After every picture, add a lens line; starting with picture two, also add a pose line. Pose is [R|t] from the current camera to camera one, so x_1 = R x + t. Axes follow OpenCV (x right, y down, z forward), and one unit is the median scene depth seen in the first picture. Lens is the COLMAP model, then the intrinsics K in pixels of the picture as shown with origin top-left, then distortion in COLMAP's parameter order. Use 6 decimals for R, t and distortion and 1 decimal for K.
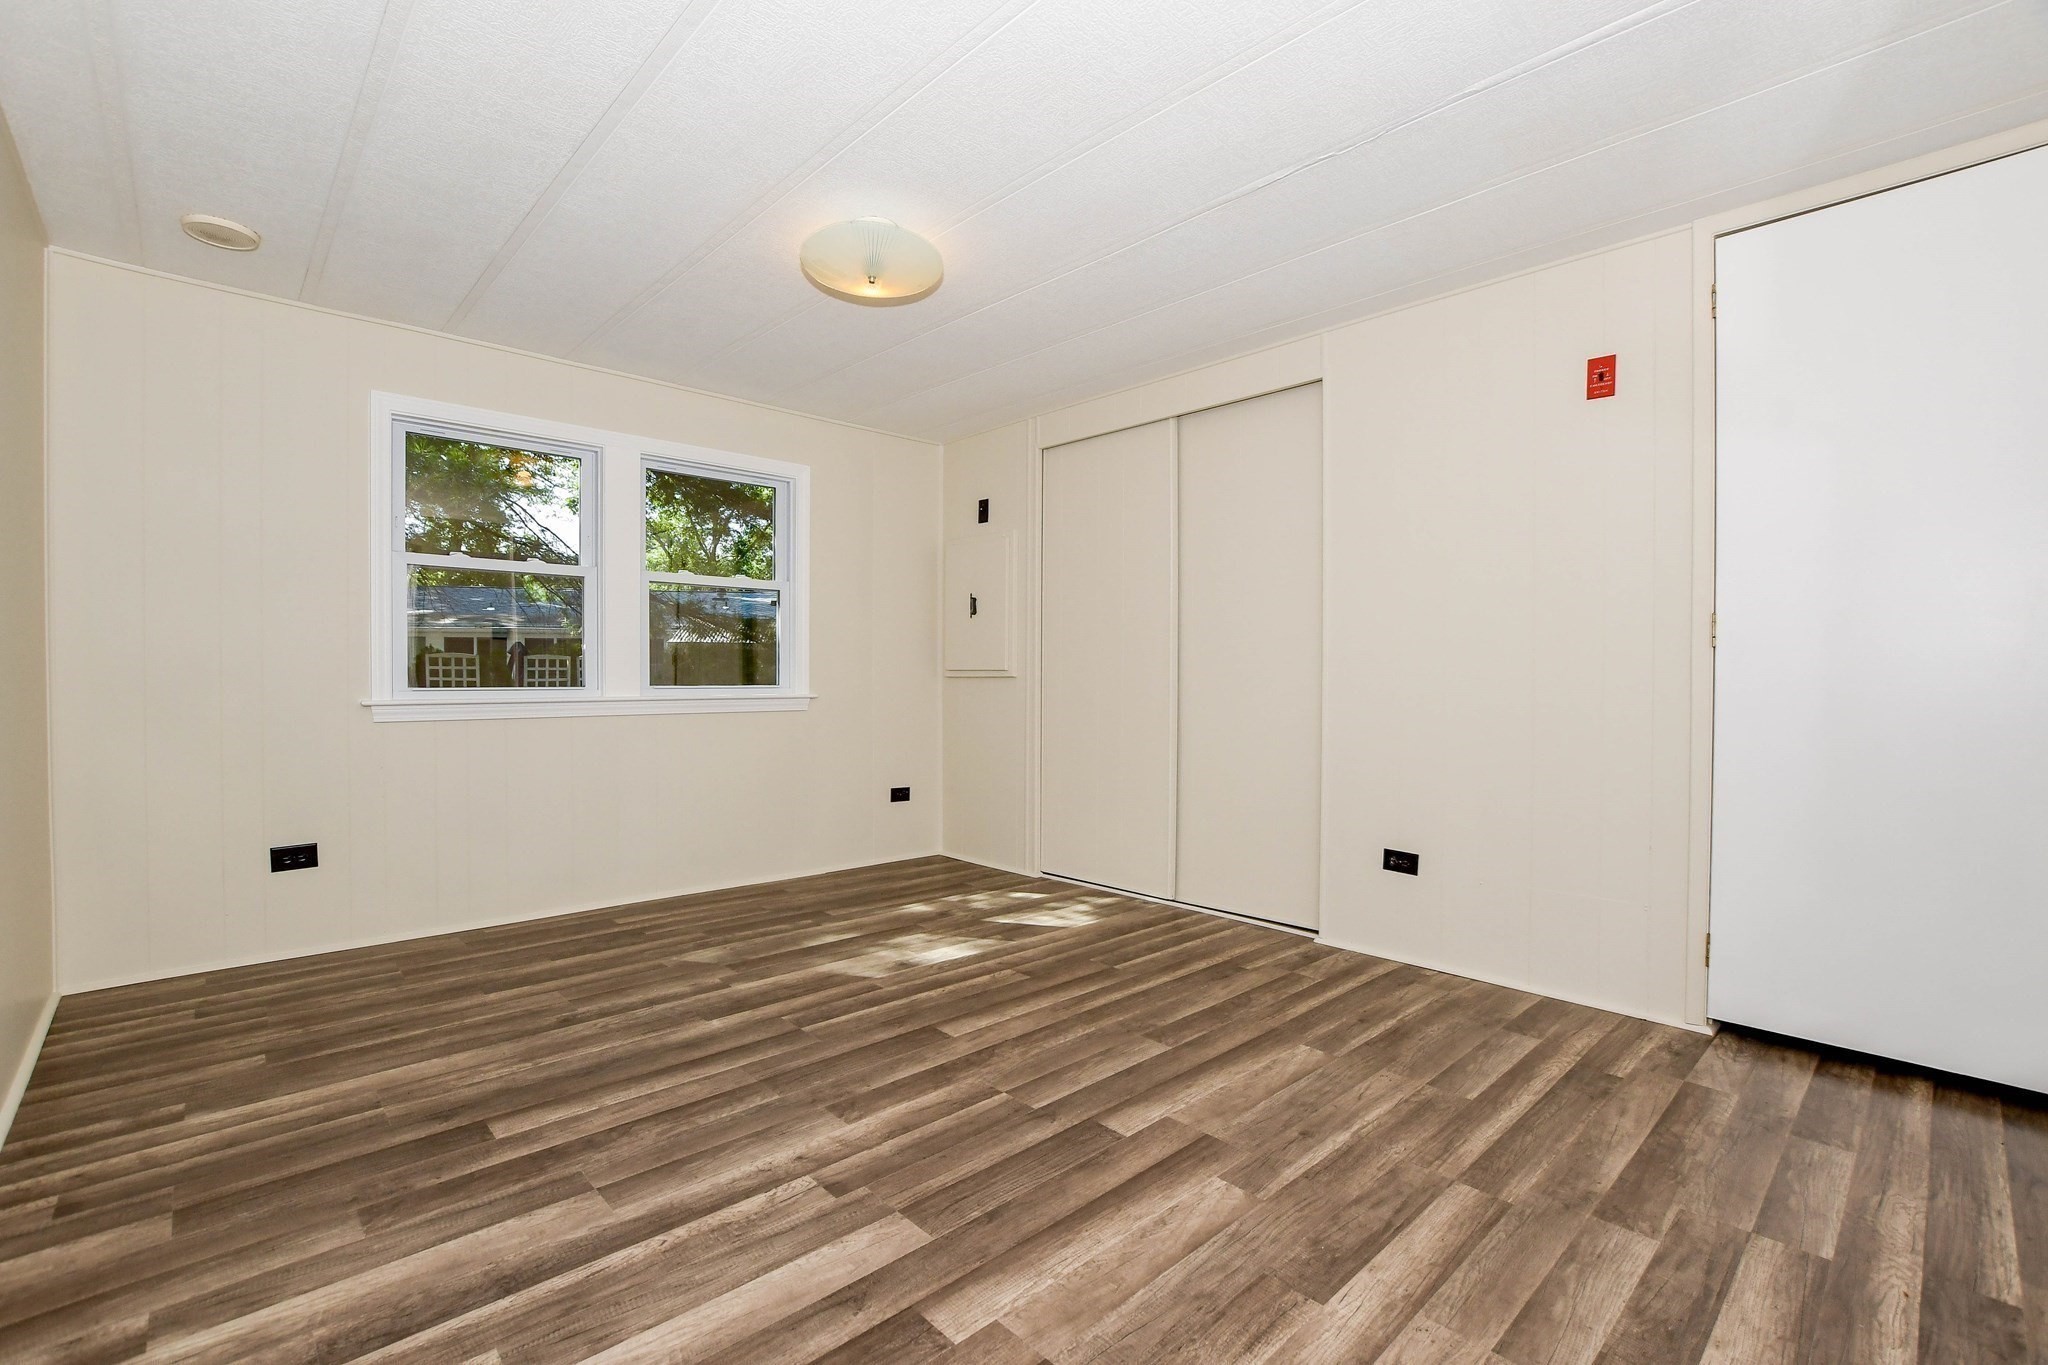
lens RADIAL K [[911.6, 0, 1037.9], [0, 911.6, 675.3], [0, 0, 1]] dist [-0.033789, 0.004277]
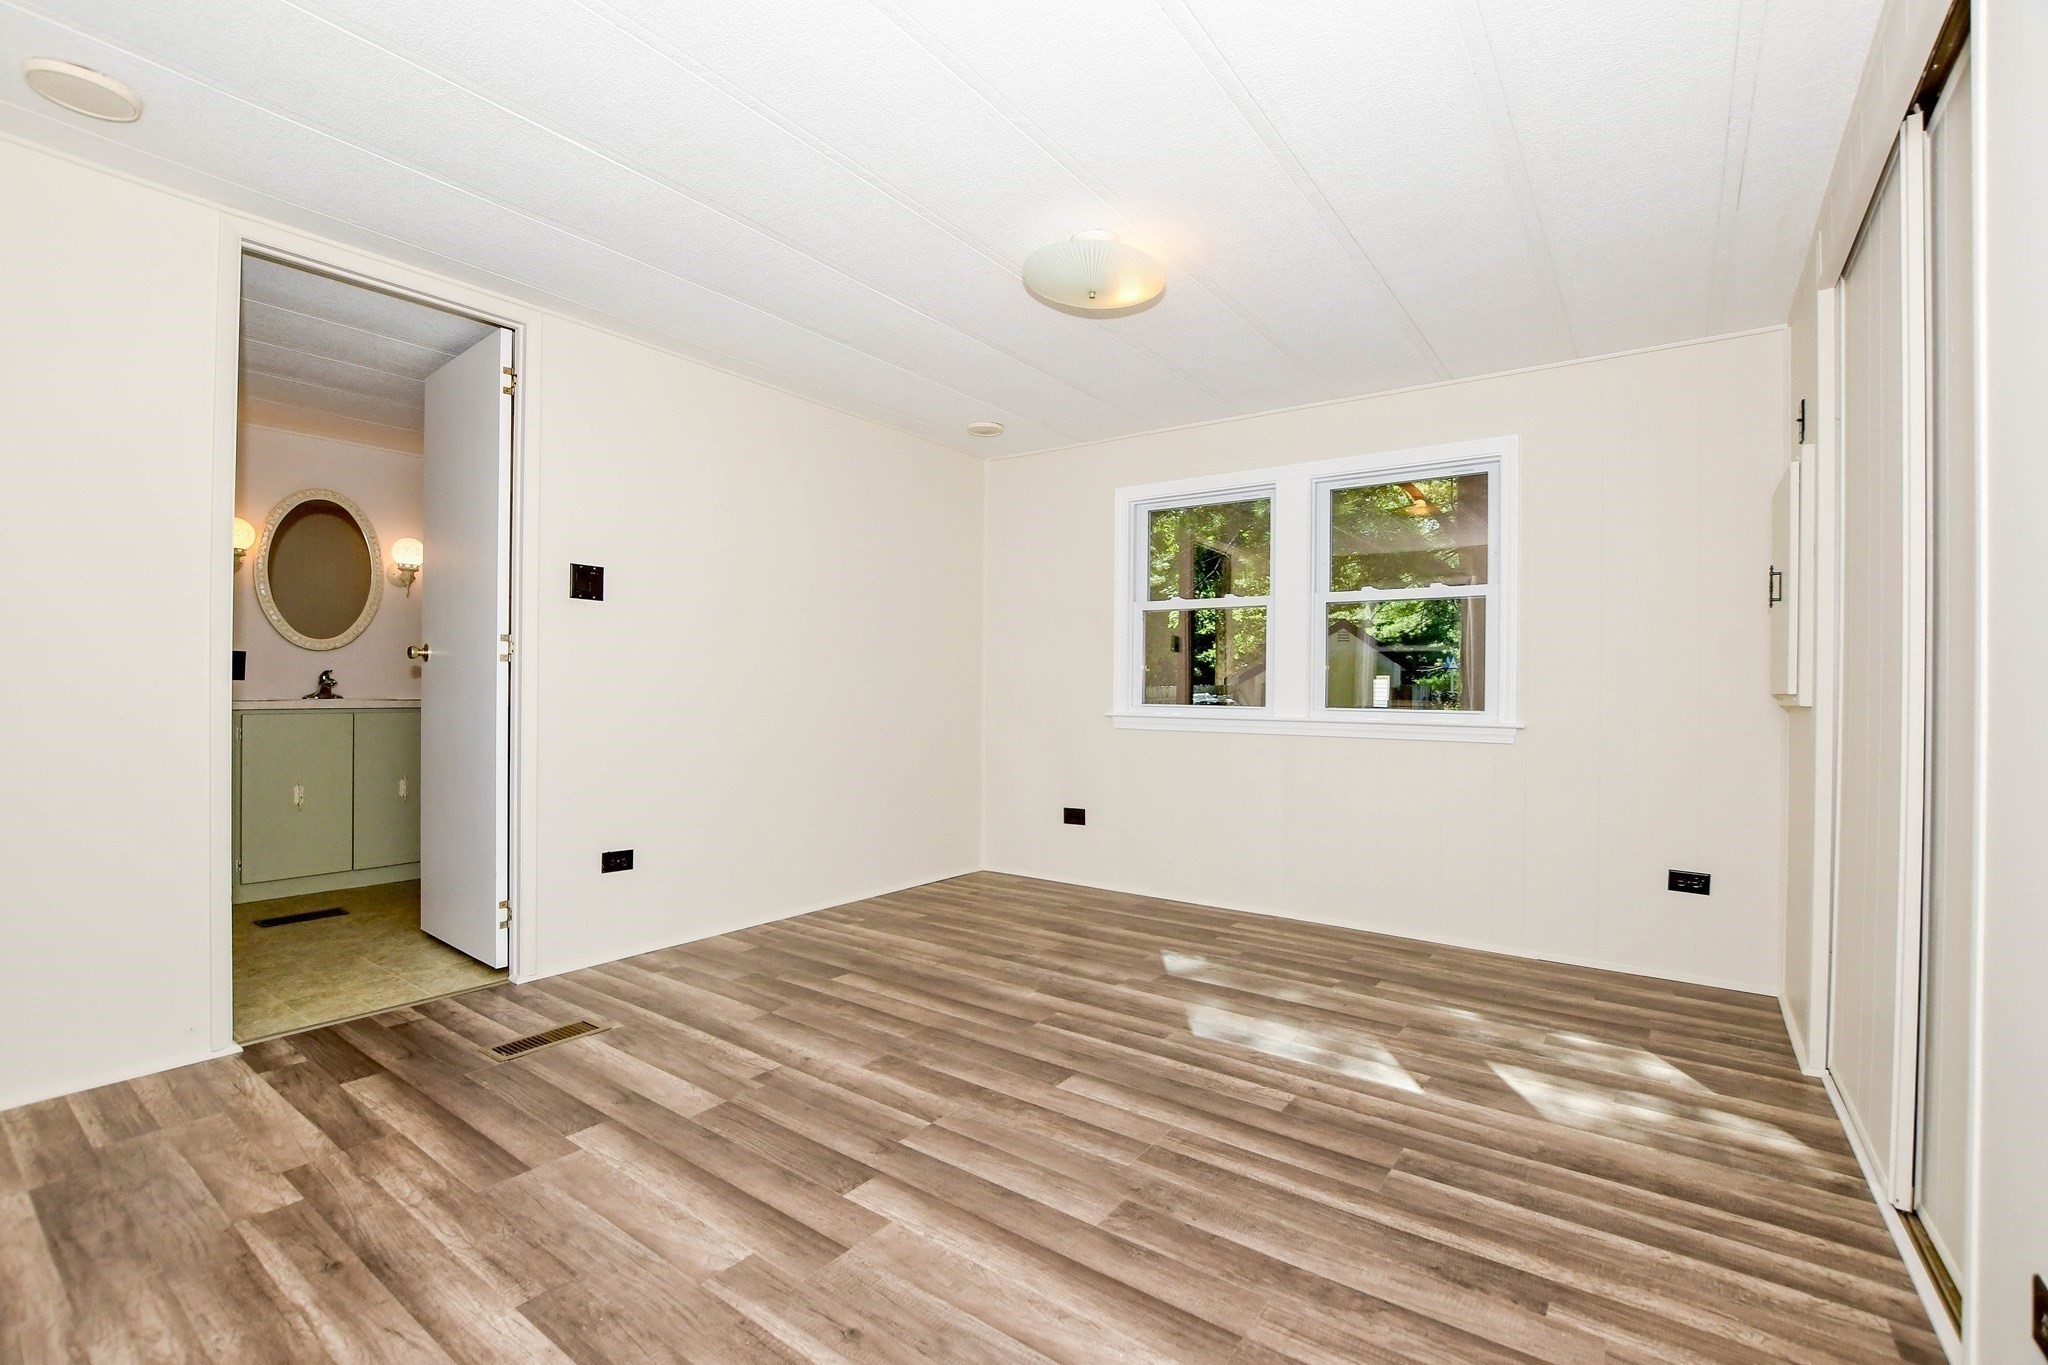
lens RADIAL K [[911.6, 0, 994.2], [0, 911.6, 669.3], [0, 0, 1]] dist [-0.033789, 0.004277]
pose [[0.156293, -0.022167, -0.987462, 0.801895], [-0.013426, 0.999608, -0.024565, -0.001842], [0.987619, 0.017097, 0.155935, 0.773917]]
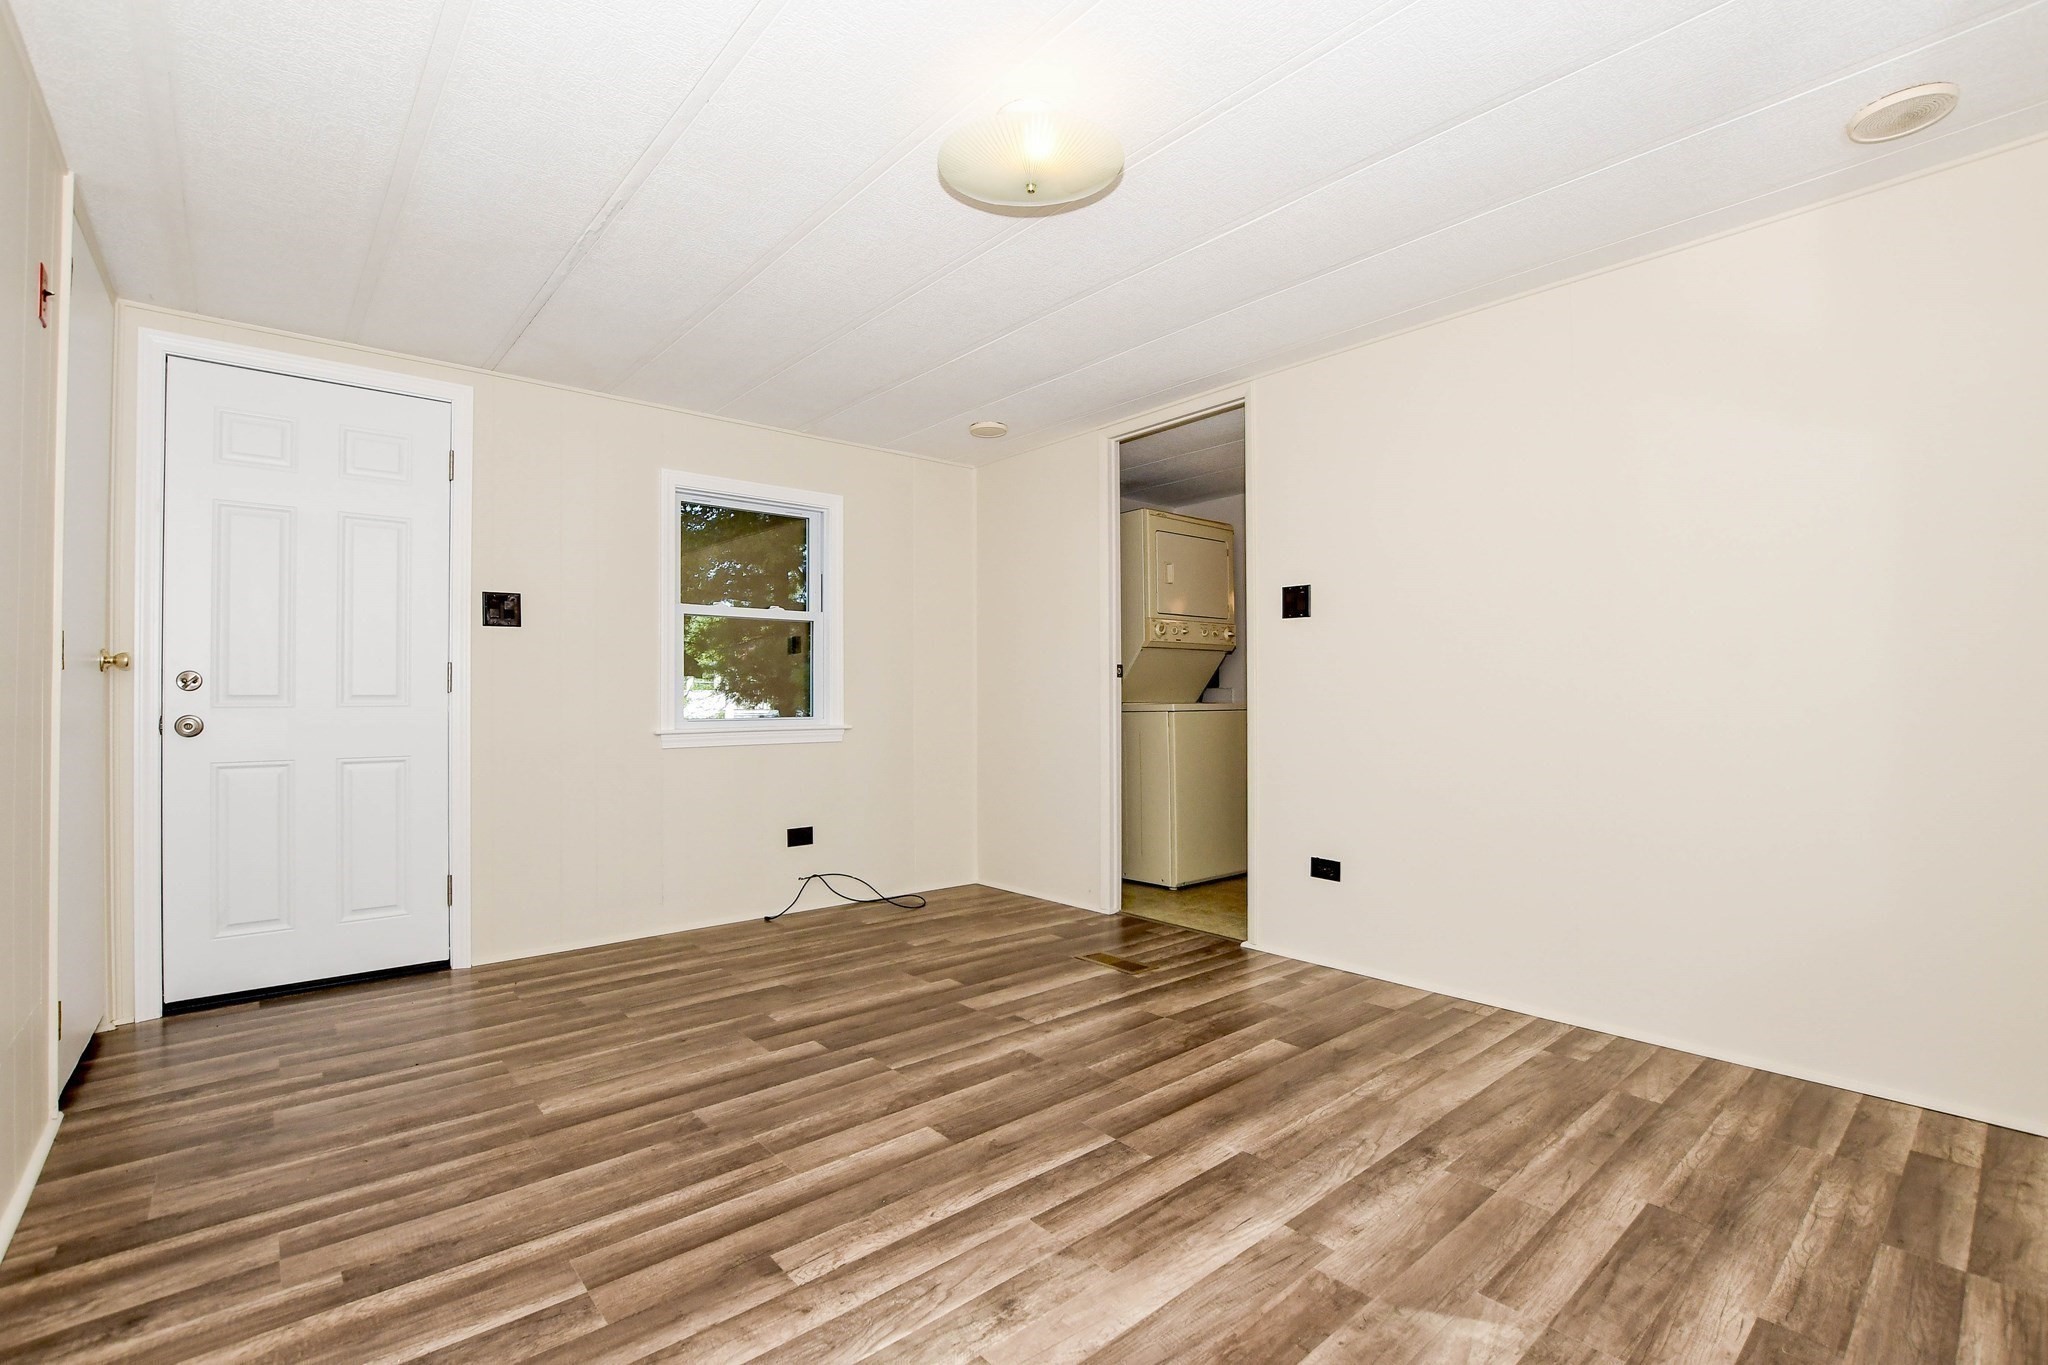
lens RADIAL K [[911.6, 0, 1029.6], [0, 911.6, 700.1], [0, 0, 1]] dist [-0.033789, 0.004277]
pose [[-0.998854, -0.001733, 0.047824, -0.224044], [-0.001352, 0.999967, 0.008005, -0.009381], [-0.047836, 0.007931, -0.998824, 1.810934]]
